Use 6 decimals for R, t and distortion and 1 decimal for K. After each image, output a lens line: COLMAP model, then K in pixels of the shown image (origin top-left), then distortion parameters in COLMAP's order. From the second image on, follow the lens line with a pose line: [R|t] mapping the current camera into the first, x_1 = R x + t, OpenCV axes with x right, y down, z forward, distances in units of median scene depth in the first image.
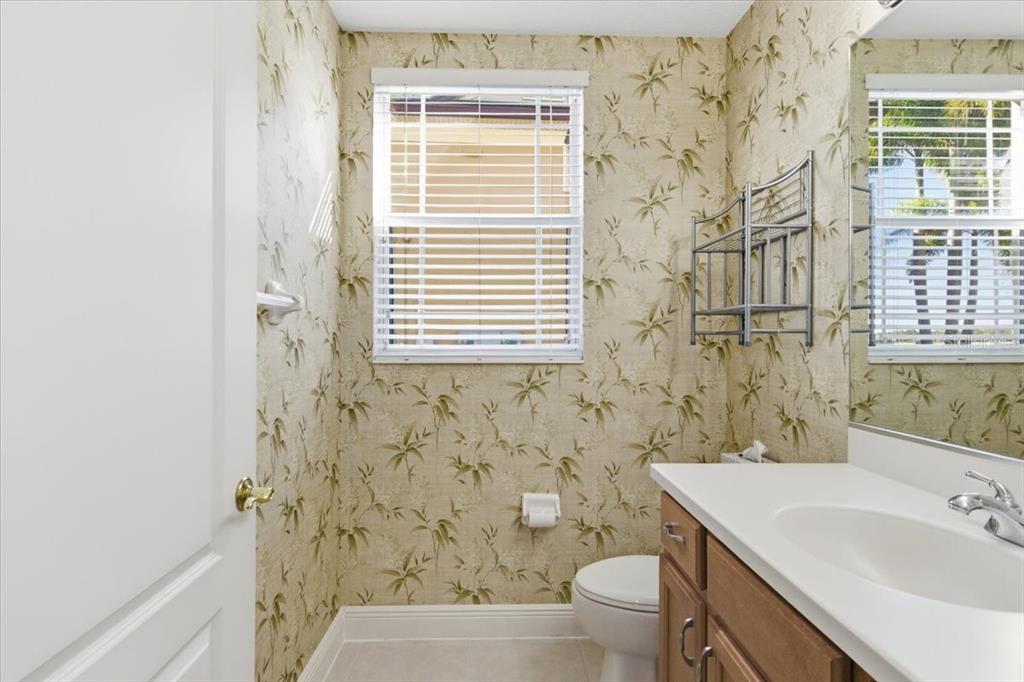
lens RADIAL K [[508.0, 0, 507.7], [0, 508.0, 342.6], [0, 0, 1]] dist [-0.000509, -0.004482]
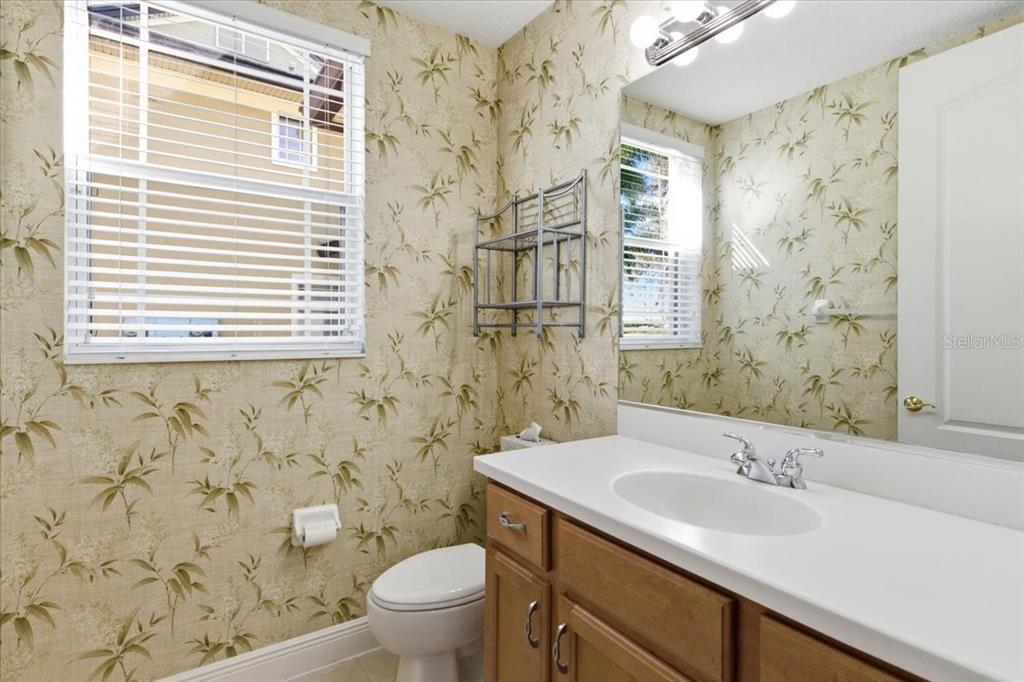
lens RADIAL K [[508.0, 0, 513.1], [0, 508.0, 336.5], [0, 0, 1]] dist [-0.000509, -0.004482]
pose [[0.837875, -0.003804, 0.545849, -0.128065], [-0.000286, 0.999973, 0.007408, -0.003032], [-0.545862, -0.006363, 0.837851, 0.081823]]
